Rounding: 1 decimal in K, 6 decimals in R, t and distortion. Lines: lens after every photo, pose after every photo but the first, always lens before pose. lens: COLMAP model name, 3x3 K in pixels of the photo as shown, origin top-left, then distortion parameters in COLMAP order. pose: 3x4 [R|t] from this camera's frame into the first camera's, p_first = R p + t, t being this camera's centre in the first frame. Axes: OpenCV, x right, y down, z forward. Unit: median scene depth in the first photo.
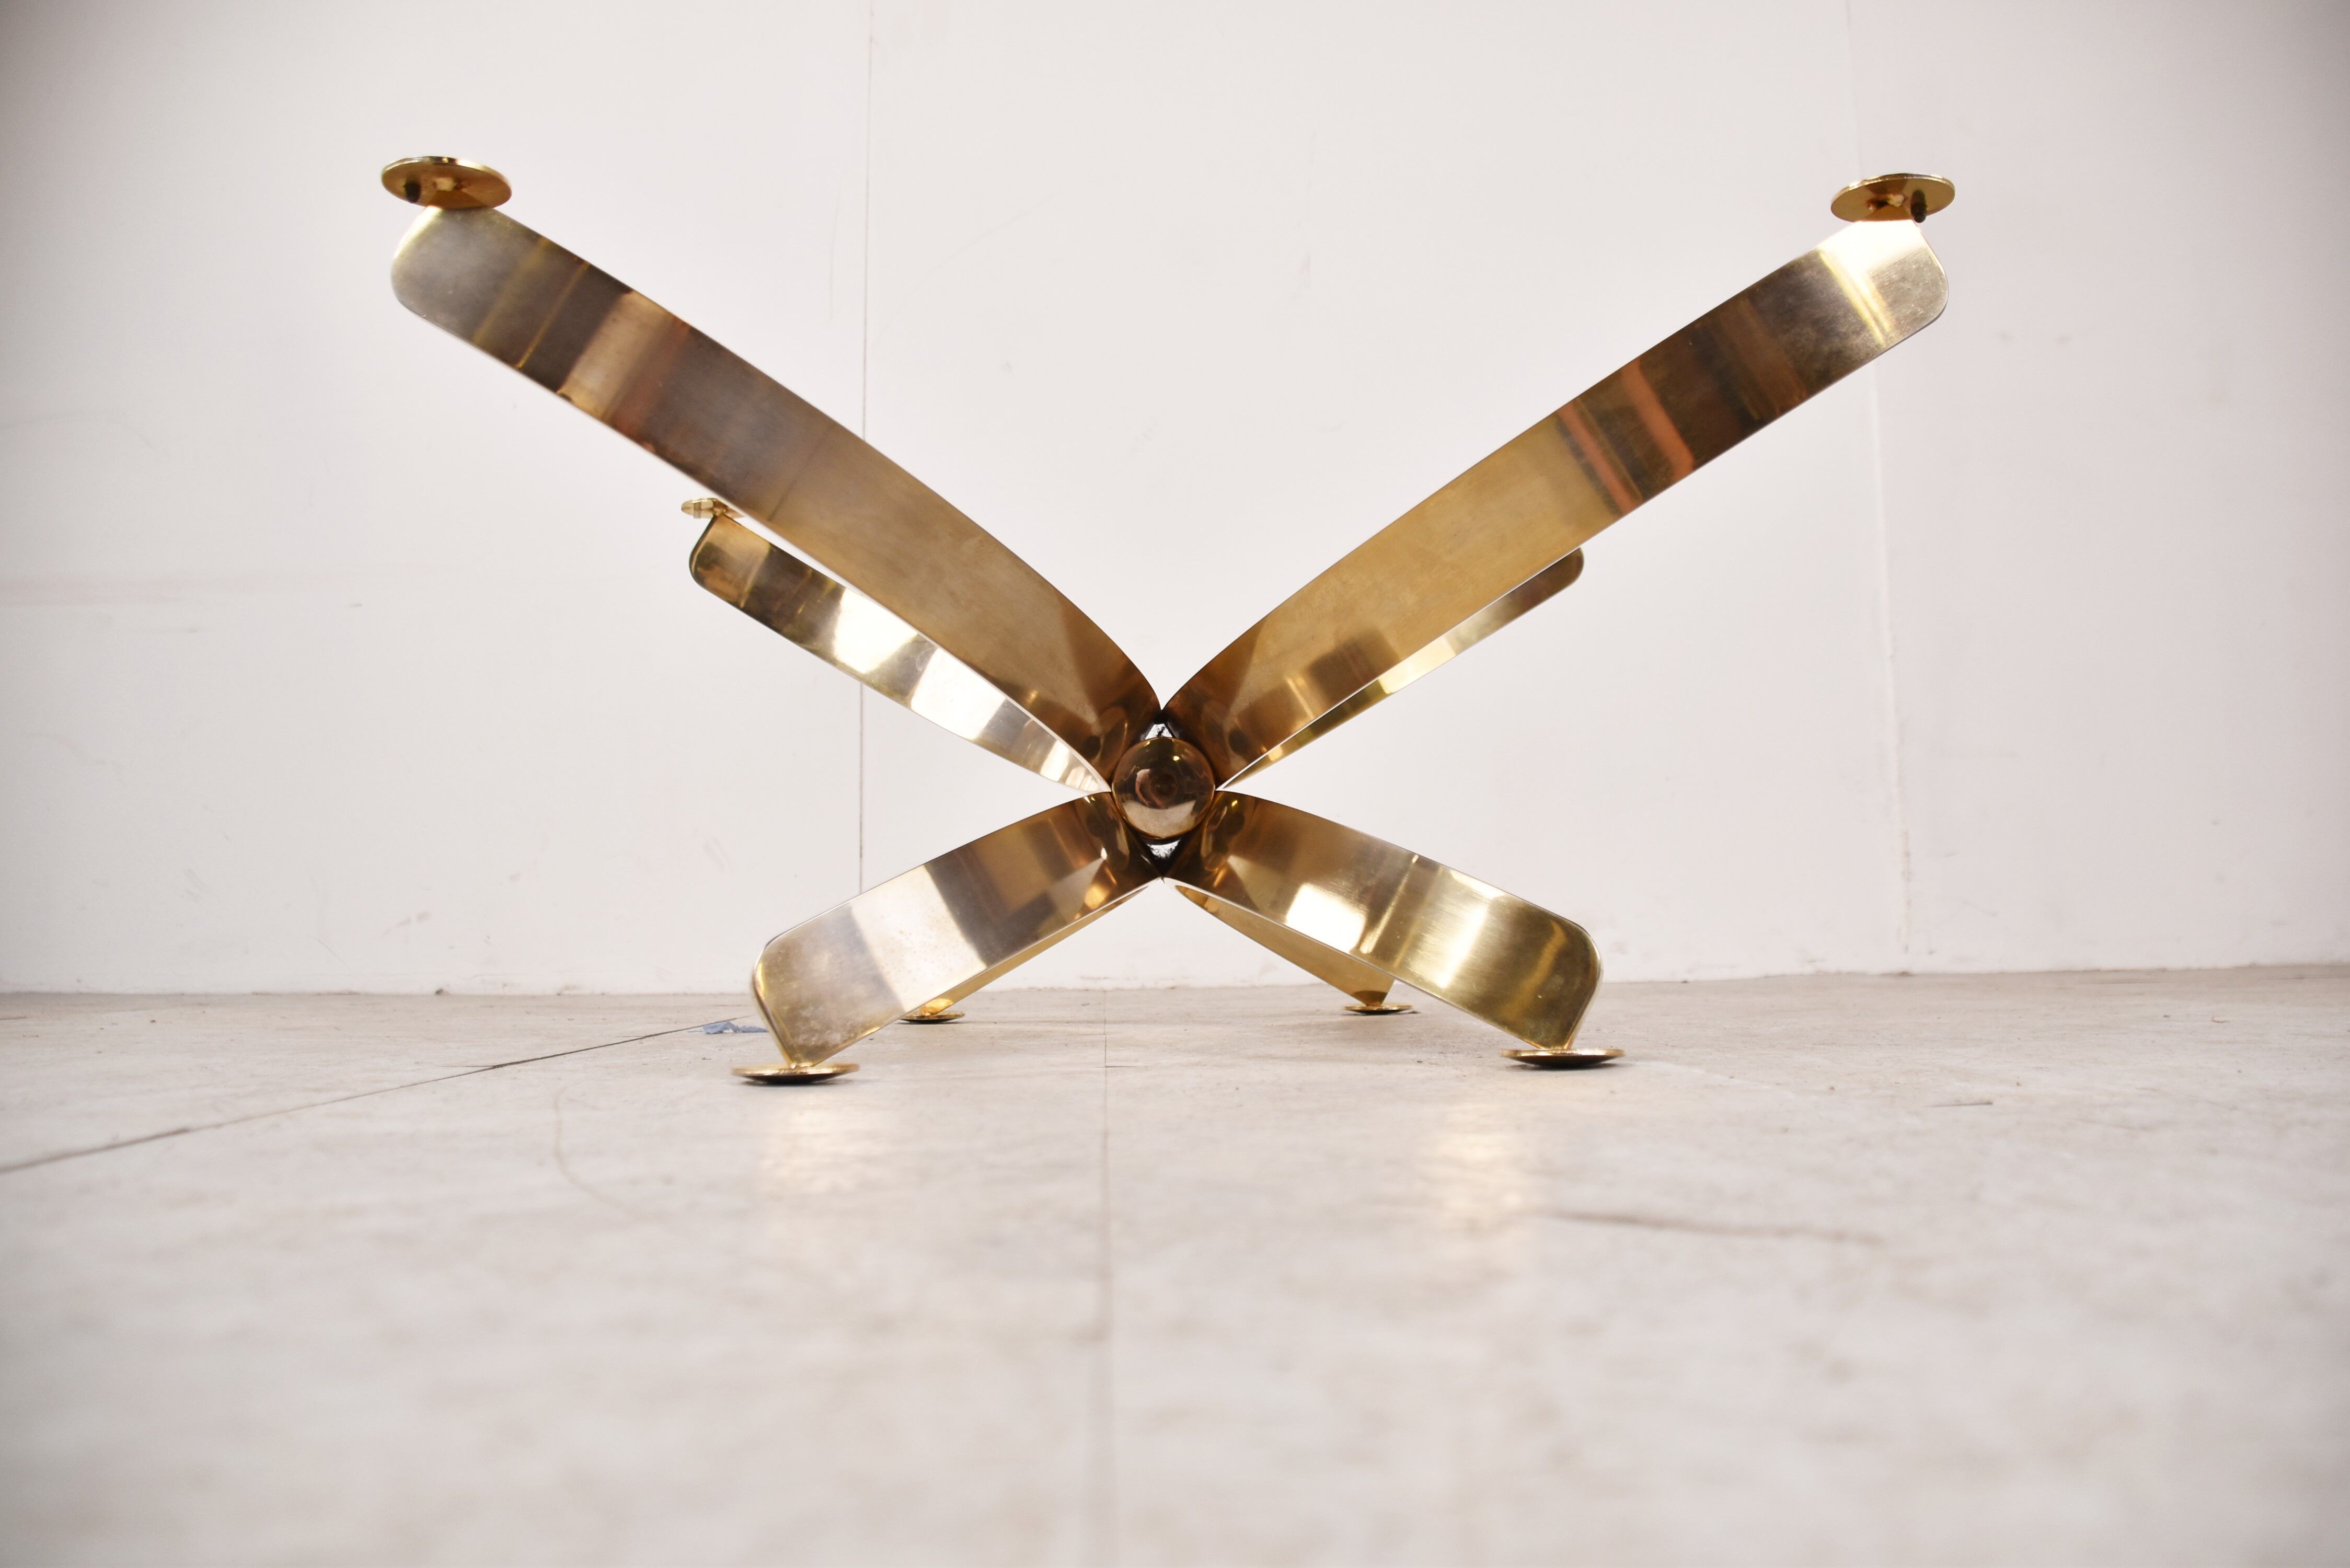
lens RADIAL K [[1837.6, 0, 1183.1], [0, 1837.6, 786.1], [0, 0, 1]] dist [-0.162544, 0.103376]
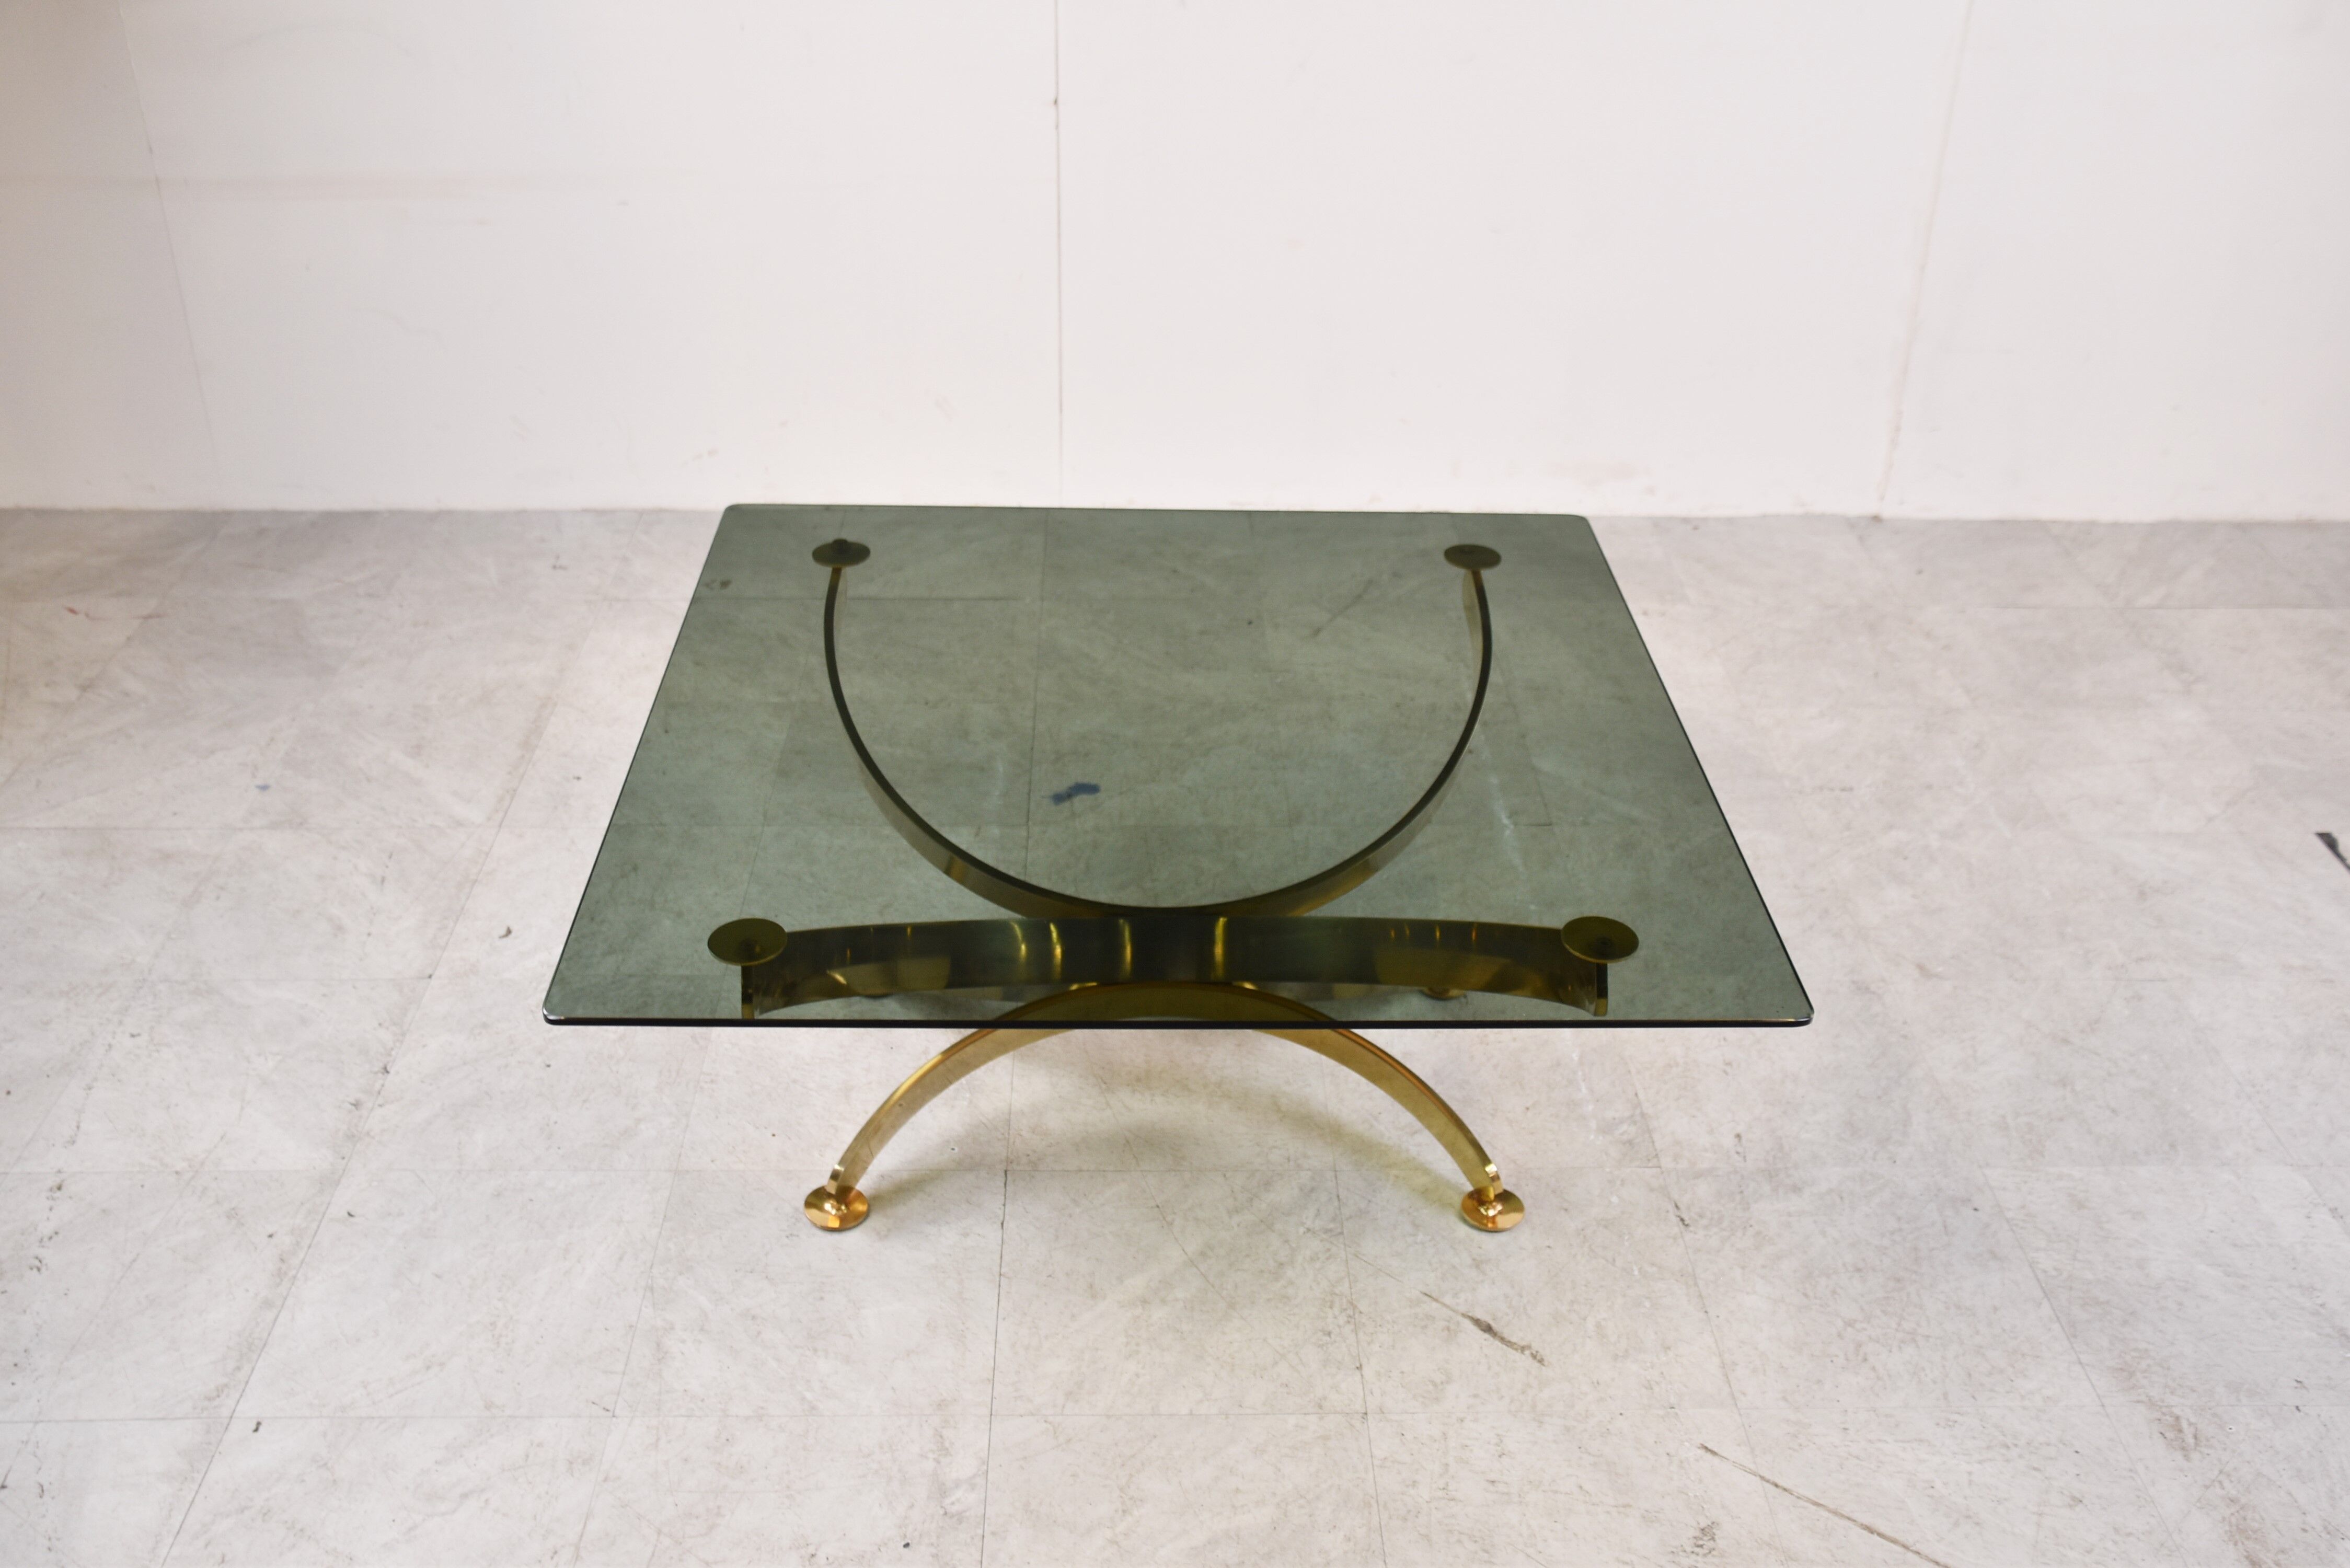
lens RADIAL K [[2243.4, 0, 1164.7], [0, 2243.4, 779.2], [0, 0, 1]] dist [-0.076456, 0.168954]
pose [[0.999423, 0.032859, -0.008631, -0.082248], [-0.022128, 0.822391, 0.568492, -0.638067], [0.025778, -0.567973, 0.822643, -0.422067]]
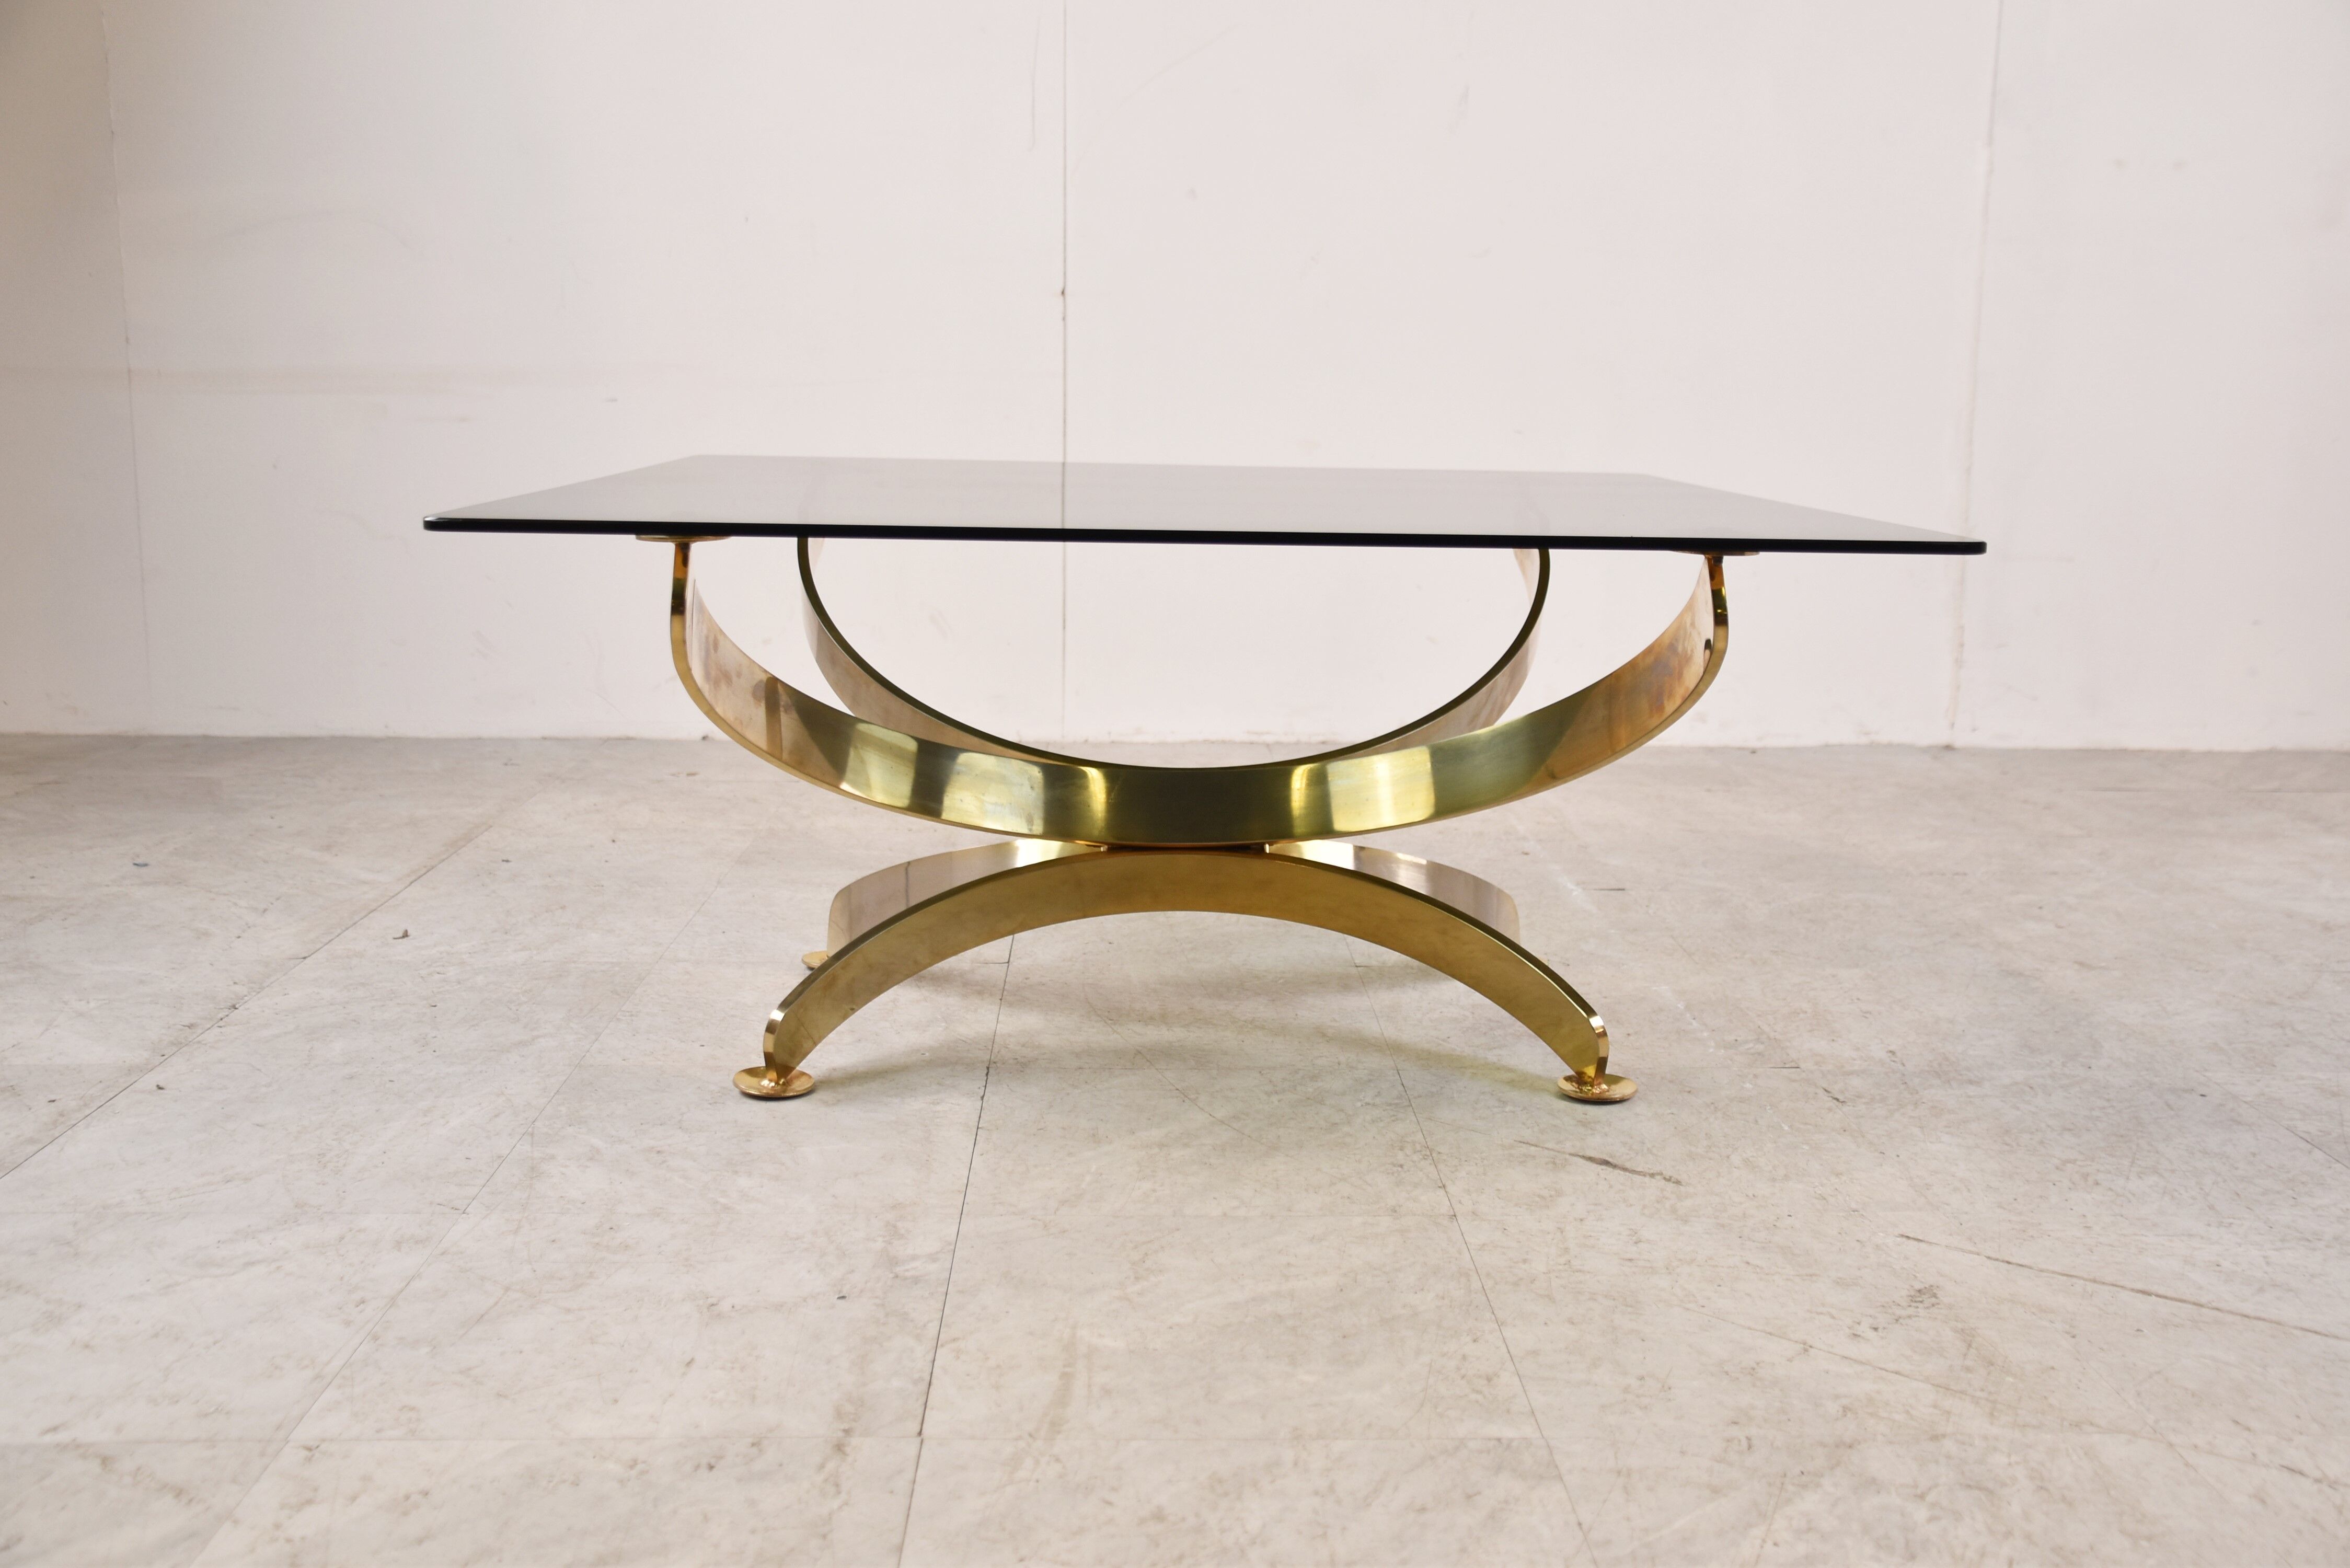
lens RADIAL K [[2313.2, 0, 1175.0], [0, 2313.2, 784.0], [0, 0, 1]] dist [-0.061336, 0.168140]
pose [[0.999576, 0.024837, -0.015178, -0.078974], [-0.020183, 0.967137, 0.253454, -0.245653], [0.020974, -0.253040, 0.967228, -0.474872]]
